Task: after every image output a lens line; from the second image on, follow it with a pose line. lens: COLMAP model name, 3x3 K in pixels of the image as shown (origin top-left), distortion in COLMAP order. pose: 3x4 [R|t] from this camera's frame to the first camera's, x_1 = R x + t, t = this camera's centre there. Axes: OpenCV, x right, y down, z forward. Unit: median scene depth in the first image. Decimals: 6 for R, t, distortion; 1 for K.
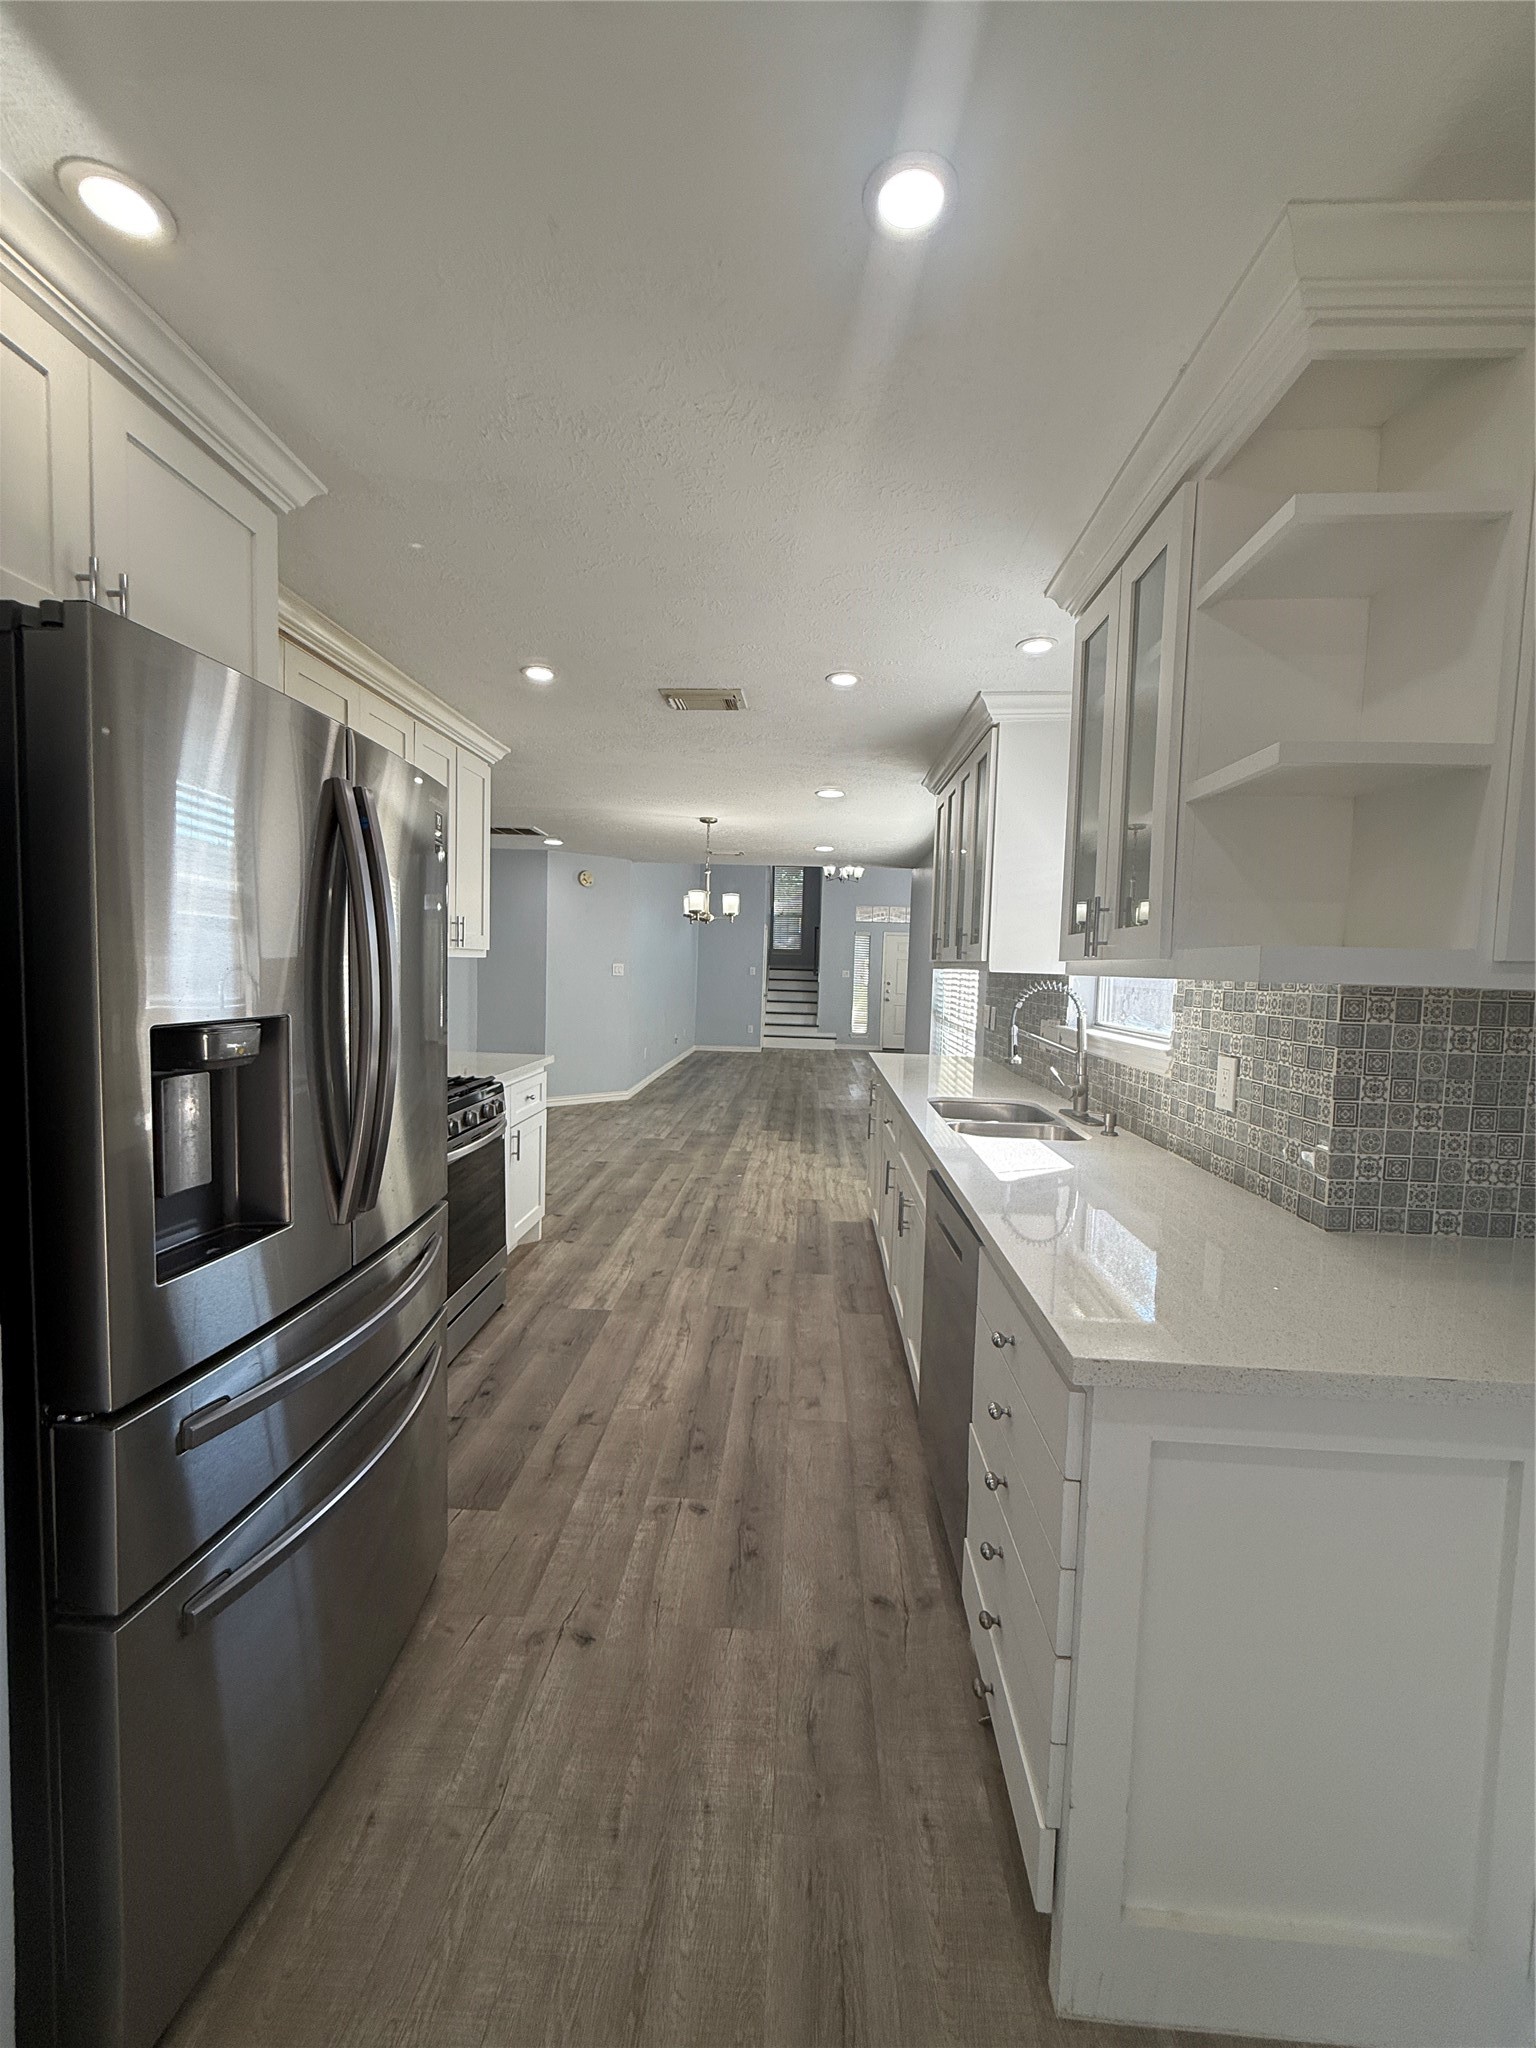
lens RADIAL K [[816.6, 0, 768.7], [0, 816.6, 1017.8], [0, 0, 1]] dist [-0.001952, 0.000642]
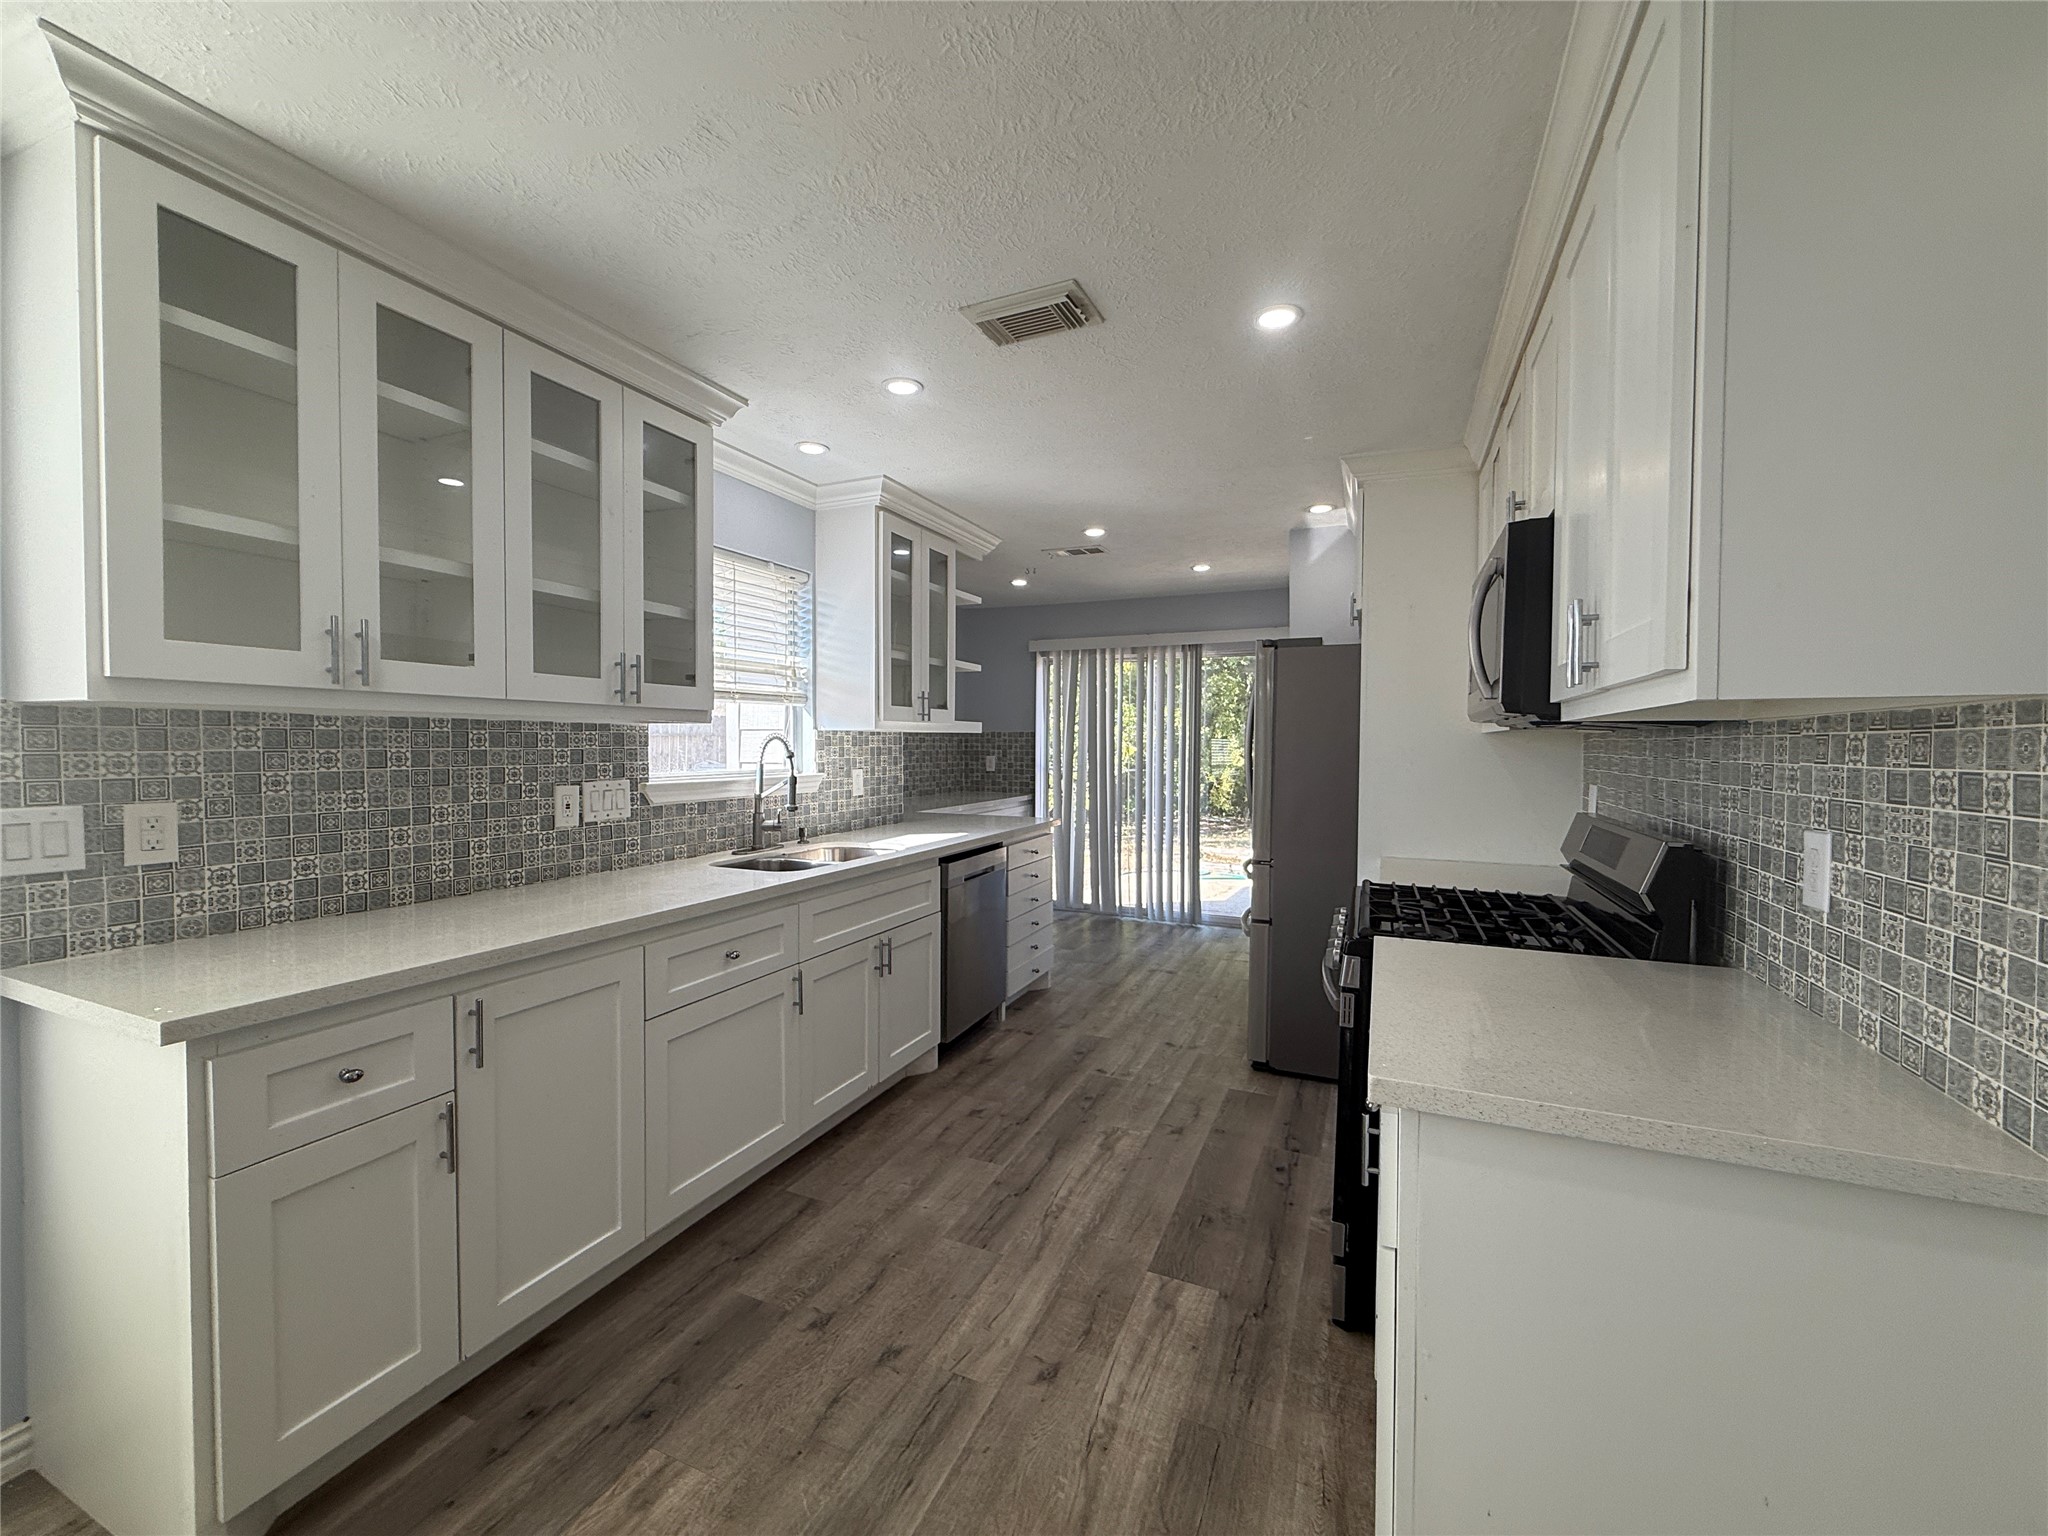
lens RADIAL K [[816.6, 0, 1018.6], [0, 816.6, 766.0], [0, 0, 1]] dist [-0.001952, 0.000642]
pose [[-0.930847, -0.044545, 0.362683, -0.370108], [-0.009267, 0.995100, 0.098435, -0.111623], [-0.365291, 0.088267, -0.926699, 1.888132]]
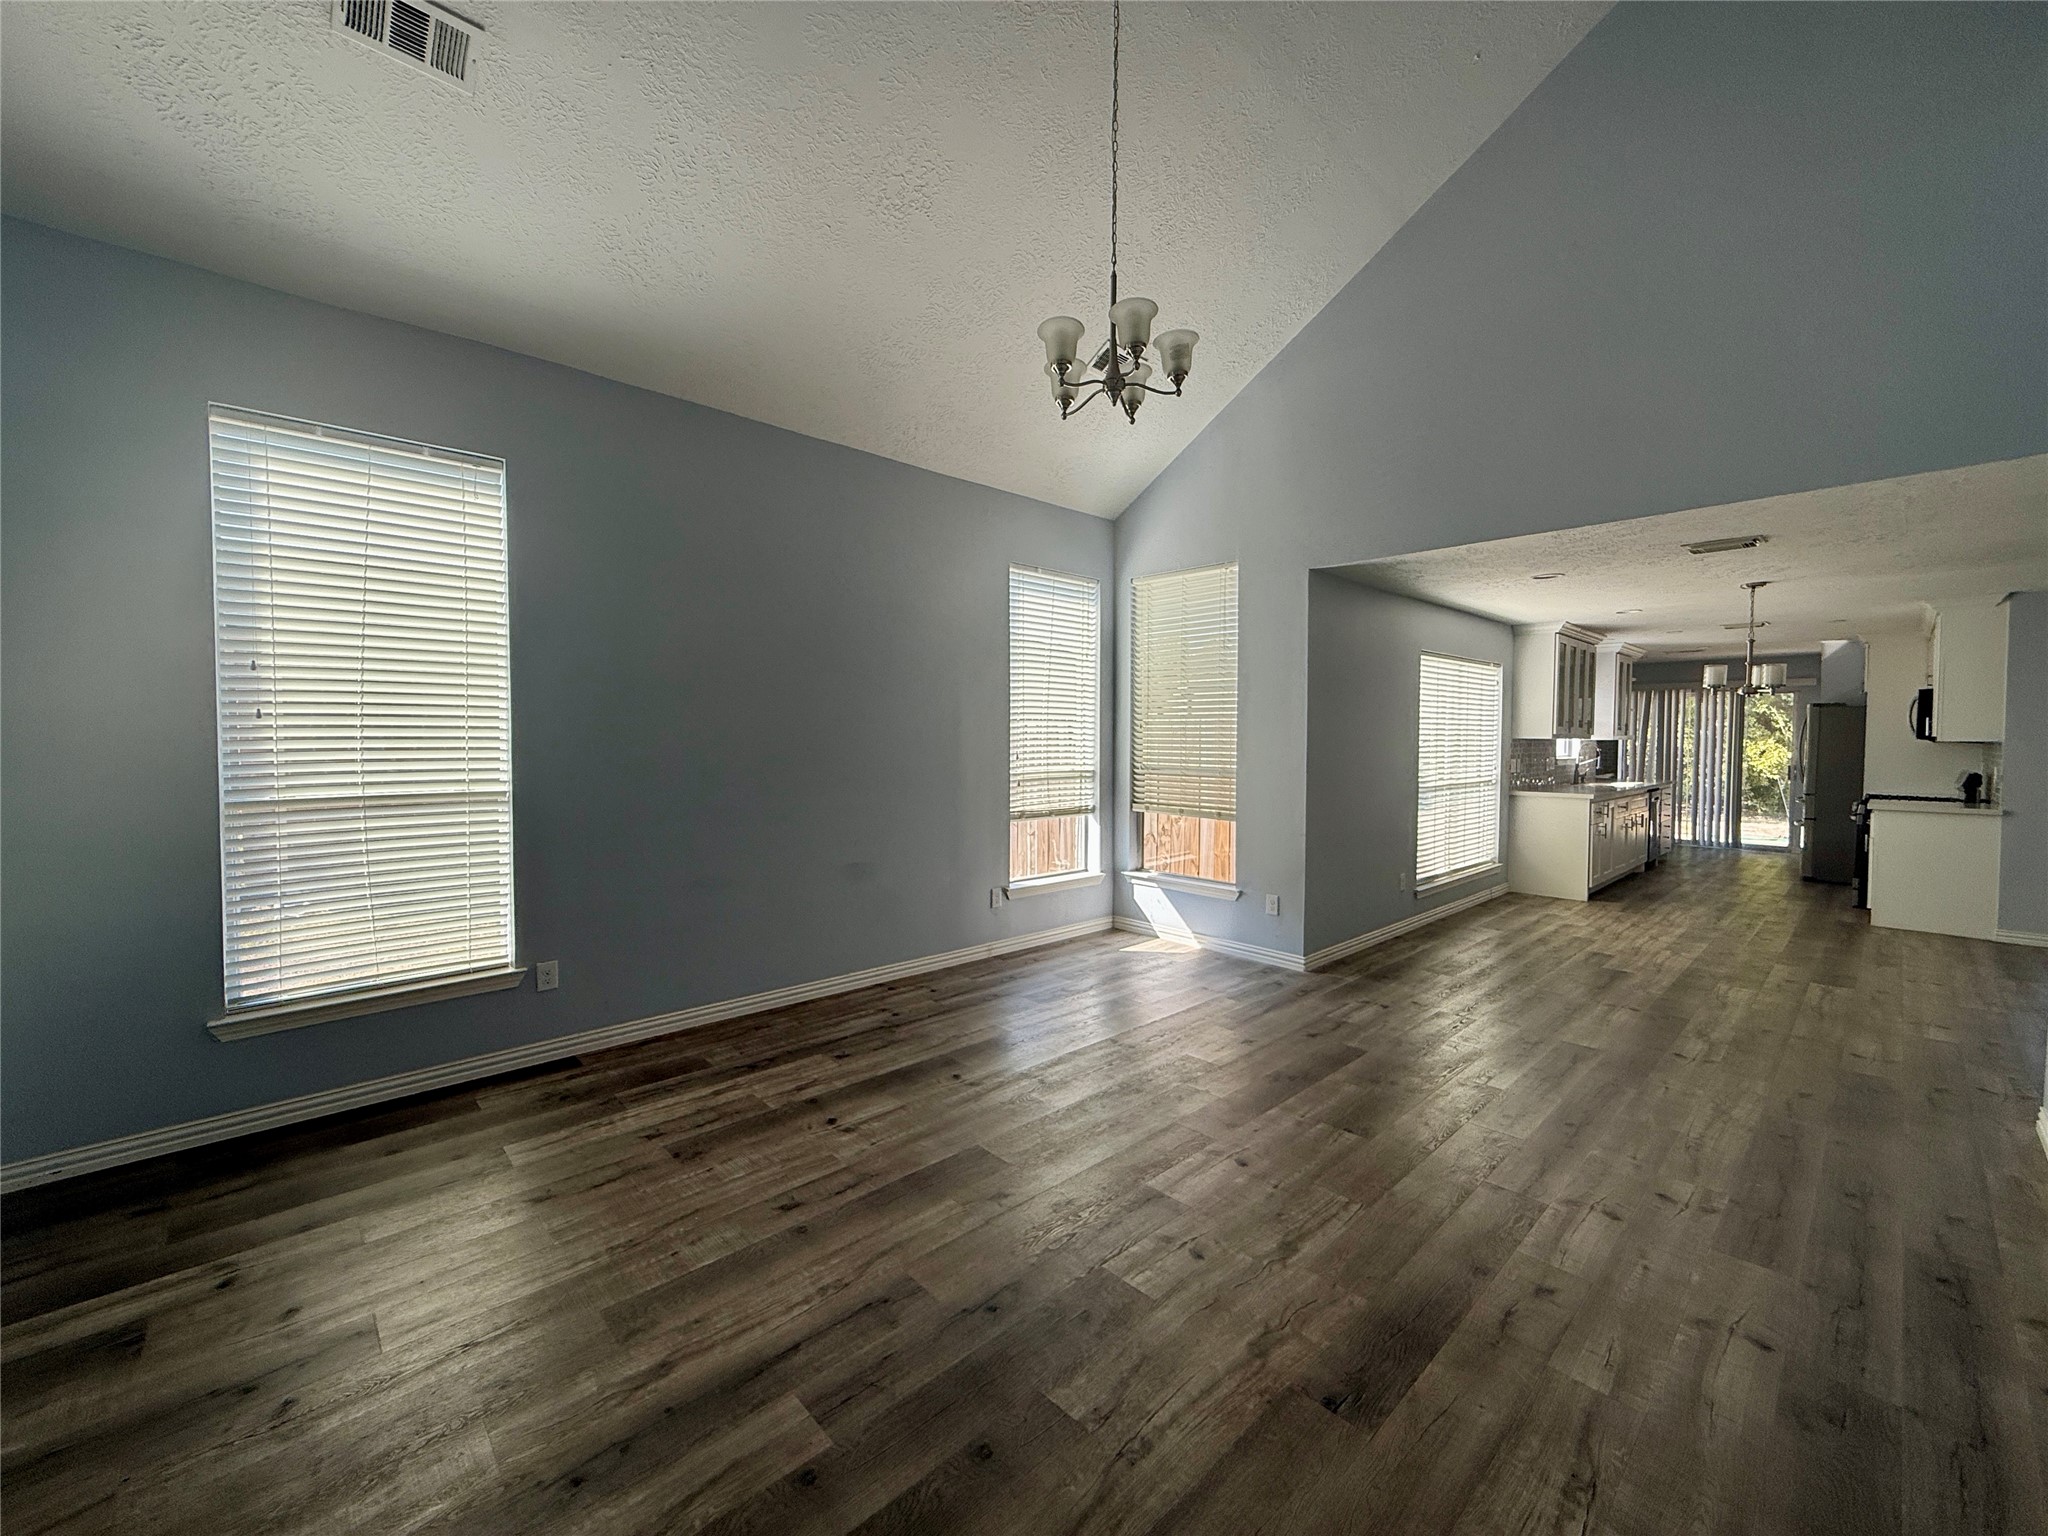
lens RADIAL K [[816.6, 0, 1018.6], [0, 816.6, 766.0], [0, 0, 1]] dist [-0.001952, 0.000642]
pose [[-0.712512, -0.056389, 0.699390, -0.289965], [0.017046, 0.995080, 0.097596, -0.293460], [-0.701452, 0.081460, -0.708046, 4.711379]]
